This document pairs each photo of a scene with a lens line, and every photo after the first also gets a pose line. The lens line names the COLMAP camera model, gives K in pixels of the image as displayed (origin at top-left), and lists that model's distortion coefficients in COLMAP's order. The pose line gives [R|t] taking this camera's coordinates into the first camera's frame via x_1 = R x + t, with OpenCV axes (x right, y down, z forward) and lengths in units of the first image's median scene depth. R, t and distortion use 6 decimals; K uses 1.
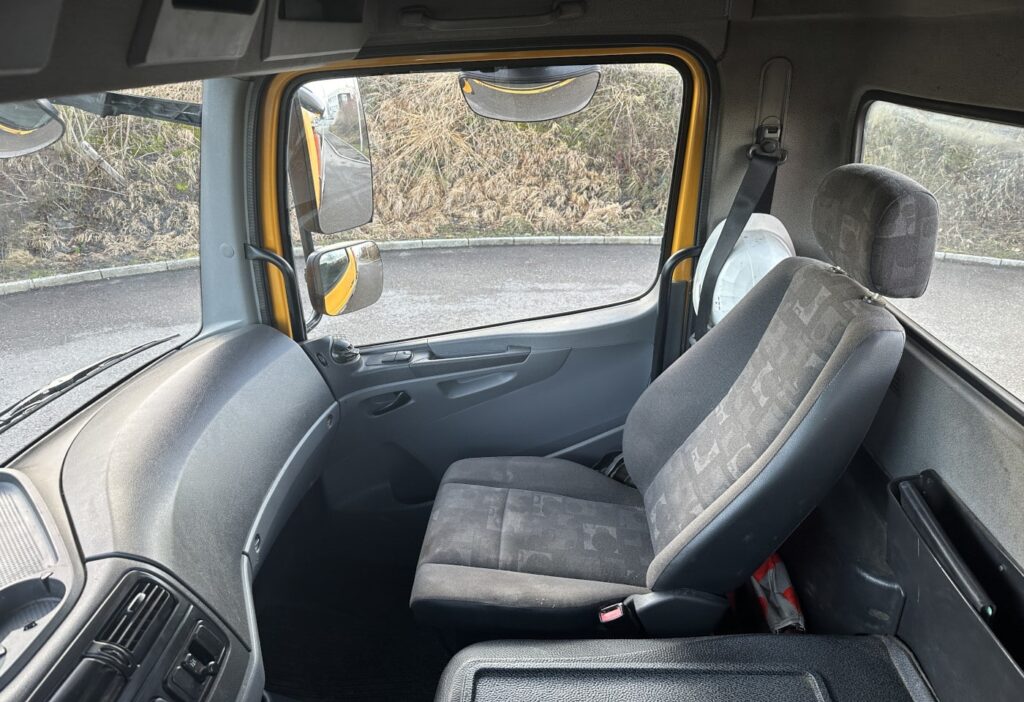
lens RADIAL K [[696.1, 0, 514.6], [0, 696.1, 352.5], [0, 0, 1]] dist [0.009298, 0.018889]
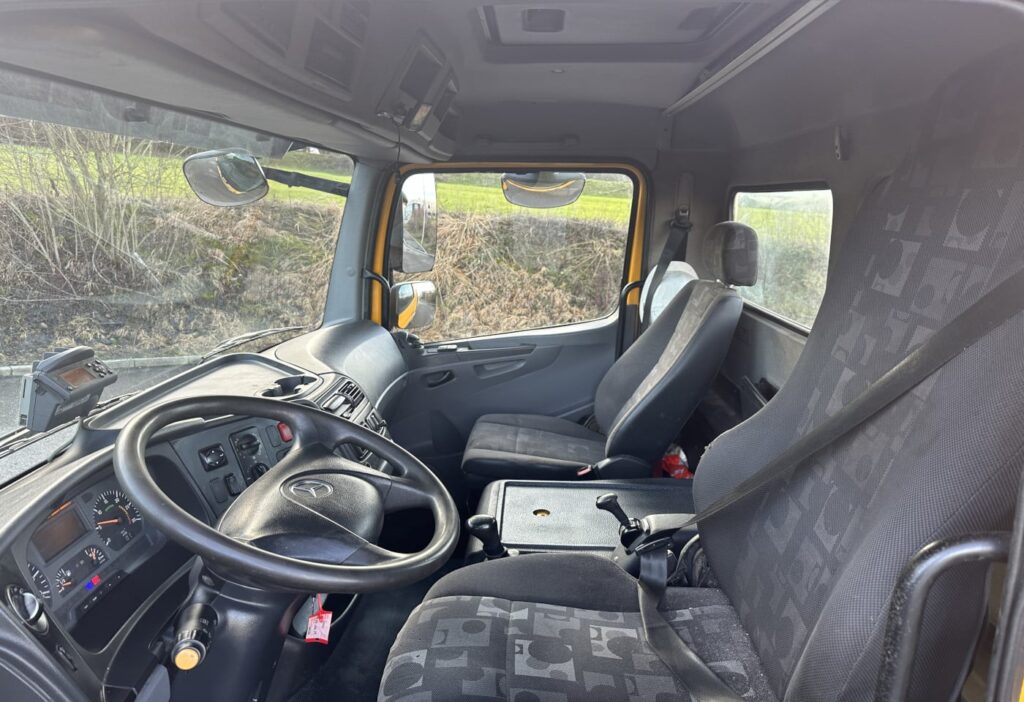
lens RADIAL K [[730.4, 0, 506.2], [0, 730.4, 355.4], [0, 0, 1]] dist [0.093590, -0.133261]
pose [[0.998050, 0.059467, 0.018982, -0.021315], [-0.053457, 0.971245, -0.232004, 0.115229], [-0.032233, 0.230537, 0.972530, -0.166291]]
